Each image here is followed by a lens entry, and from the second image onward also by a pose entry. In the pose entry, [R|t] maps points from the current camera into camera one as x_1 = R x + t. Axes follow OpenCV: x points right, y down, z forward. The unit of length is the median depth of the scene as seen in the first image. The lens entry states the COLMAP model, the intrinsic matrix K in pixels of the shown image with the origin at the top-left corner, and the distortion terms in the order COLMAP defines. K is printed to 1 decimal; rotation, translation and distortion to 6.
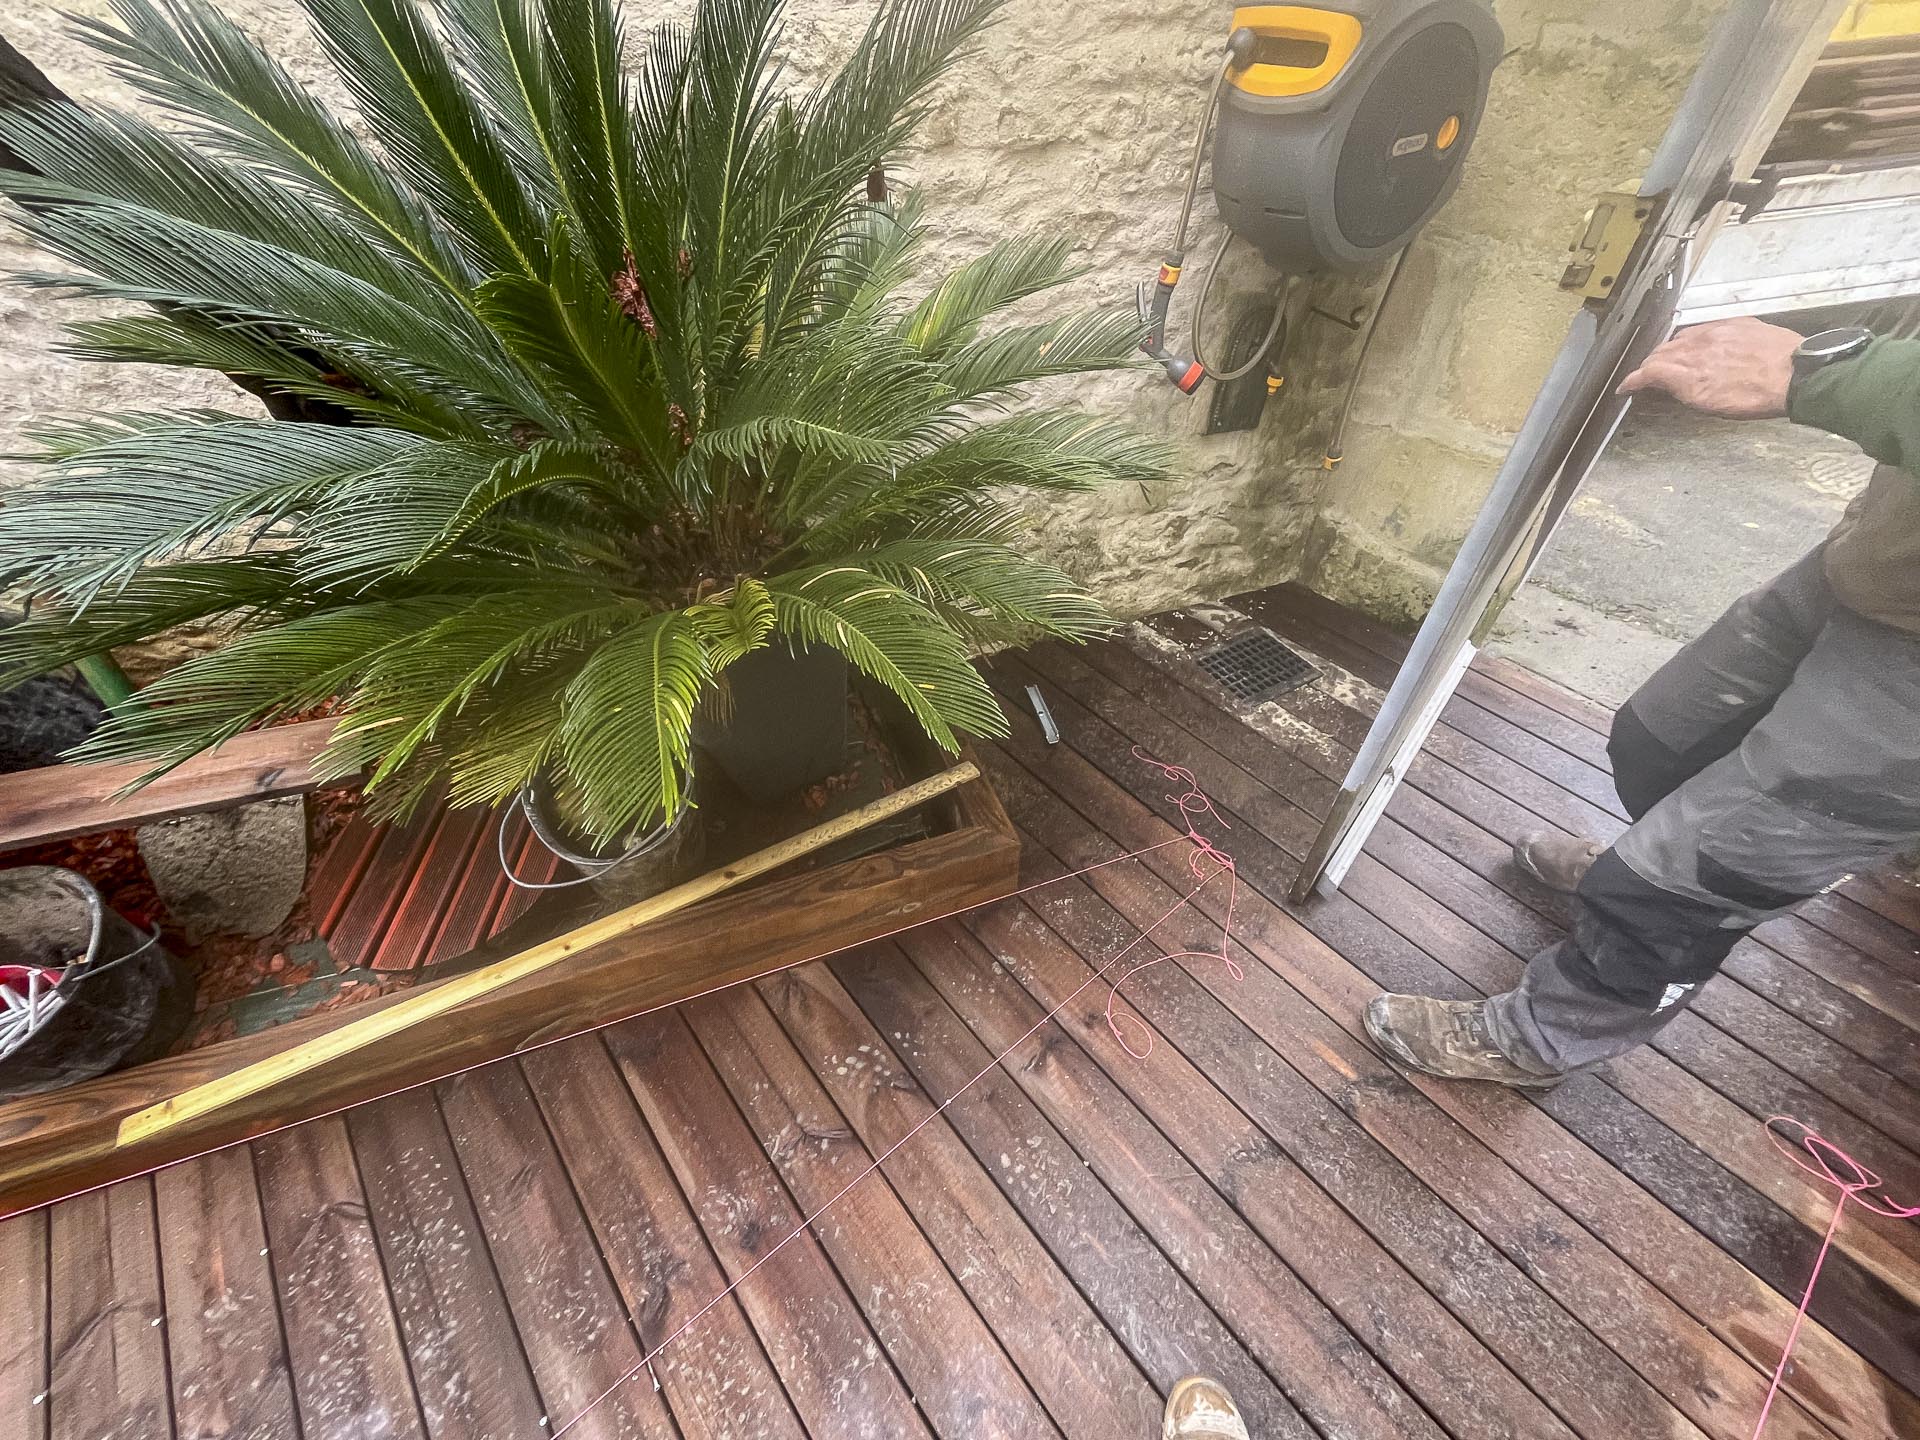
lens RADIAL K [[800.1, 0, 964.3], [0, 800.1, 729.1], [0, 0, 1]] dist [0.000256, -0.000028]
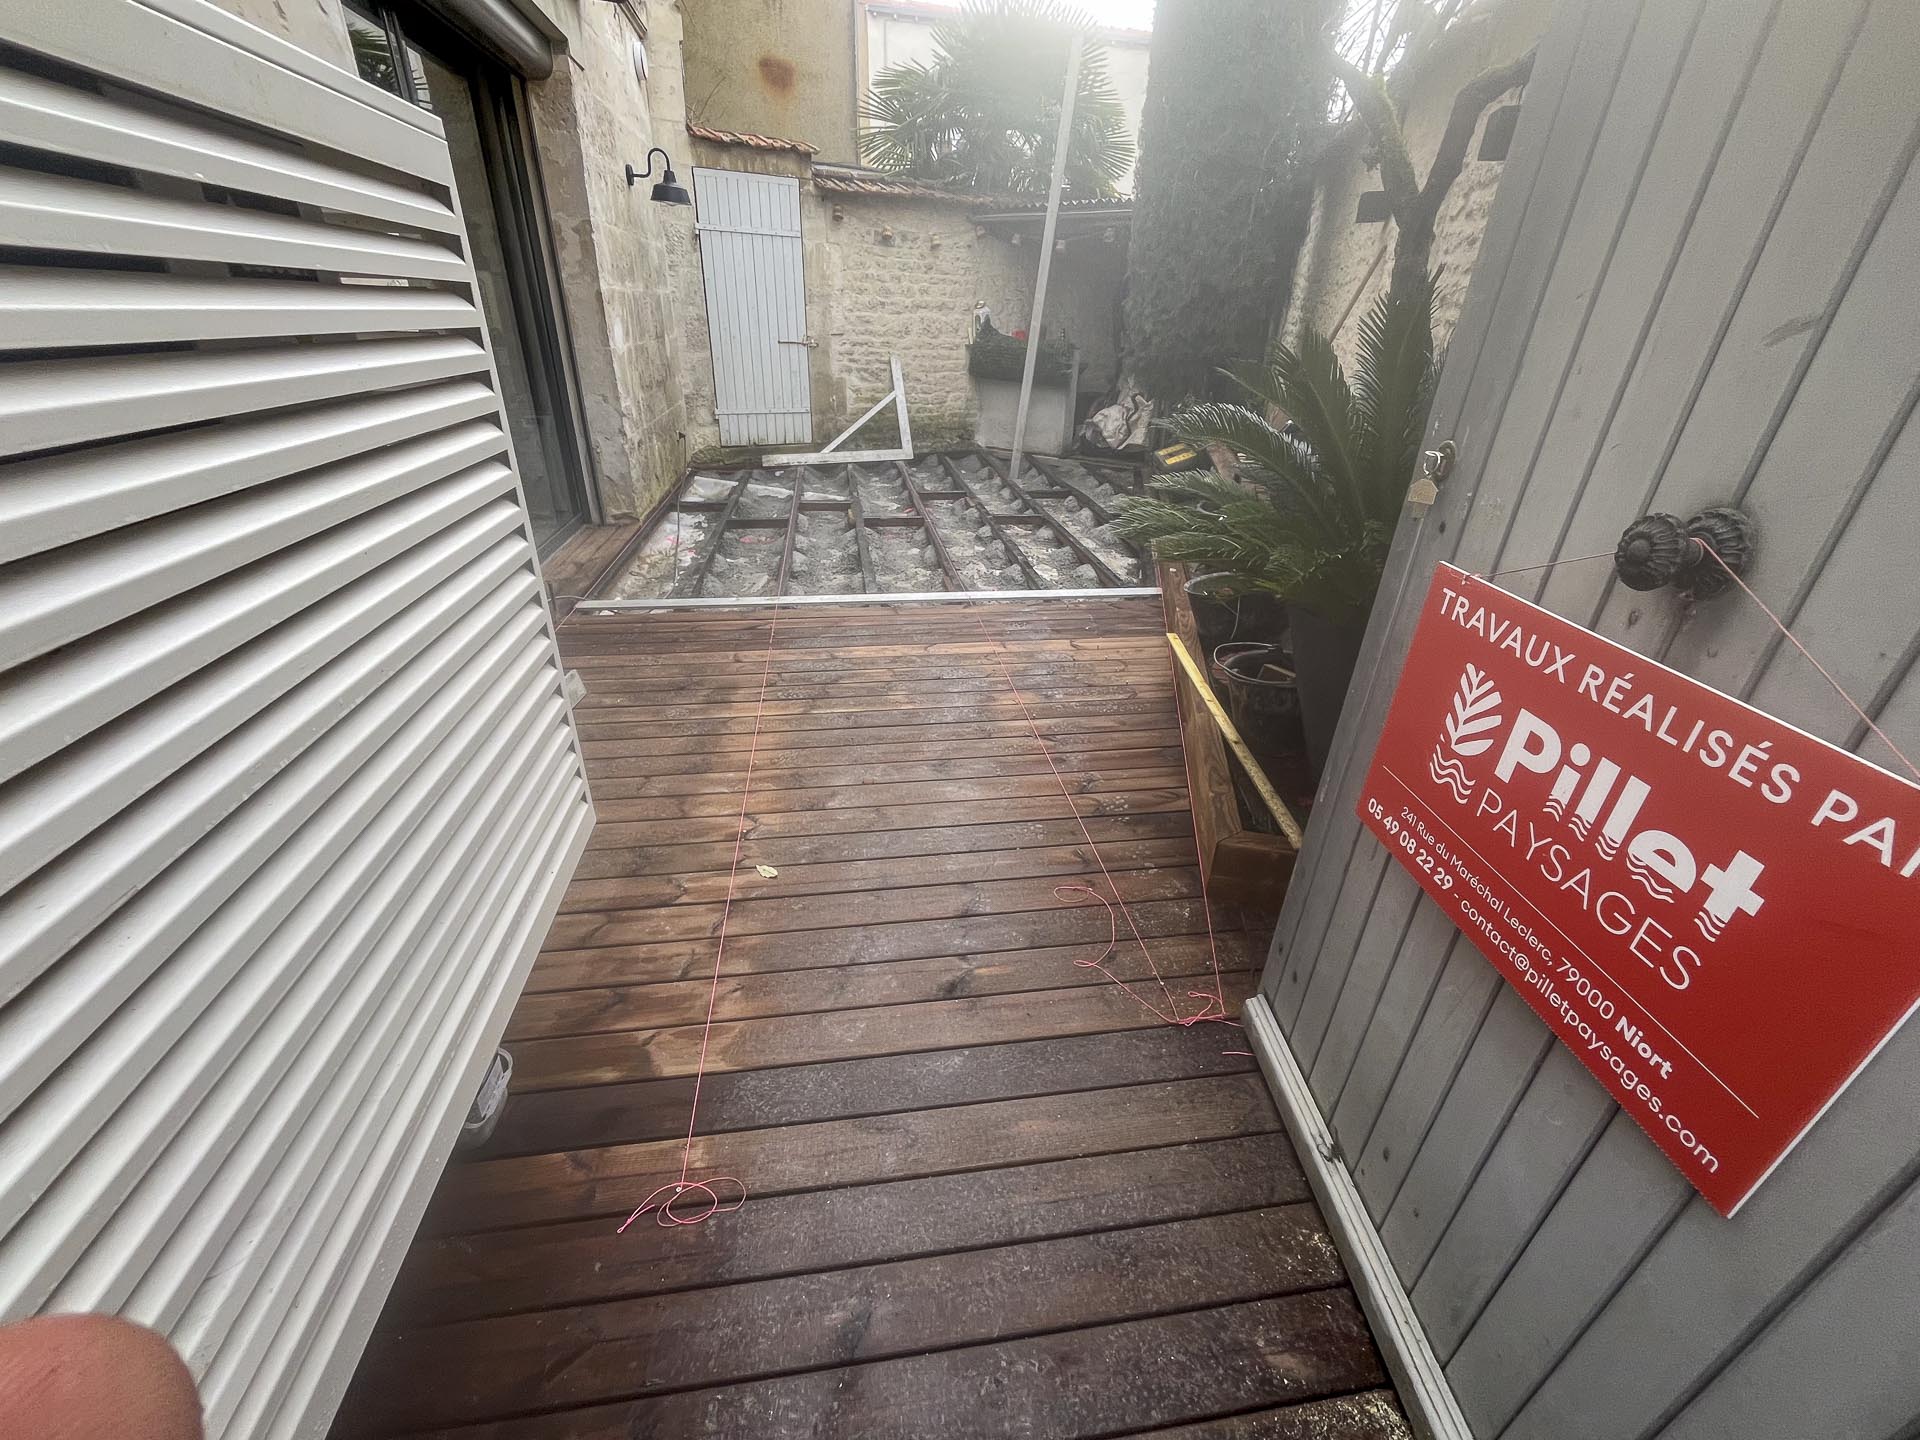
lens RADIAL K [[779.8, 0, 953.5], [0, 779.8, 713.3], [0, 0, 1]] dist [0.000306, 0.000697]
pose [[-0.521197, 0.380194, -0.764072, 1.349202], [-0.606863, 0.464384, 0.645031, -0.587582], [0.600060, 0.799875, -0.011310, 0.653313]]
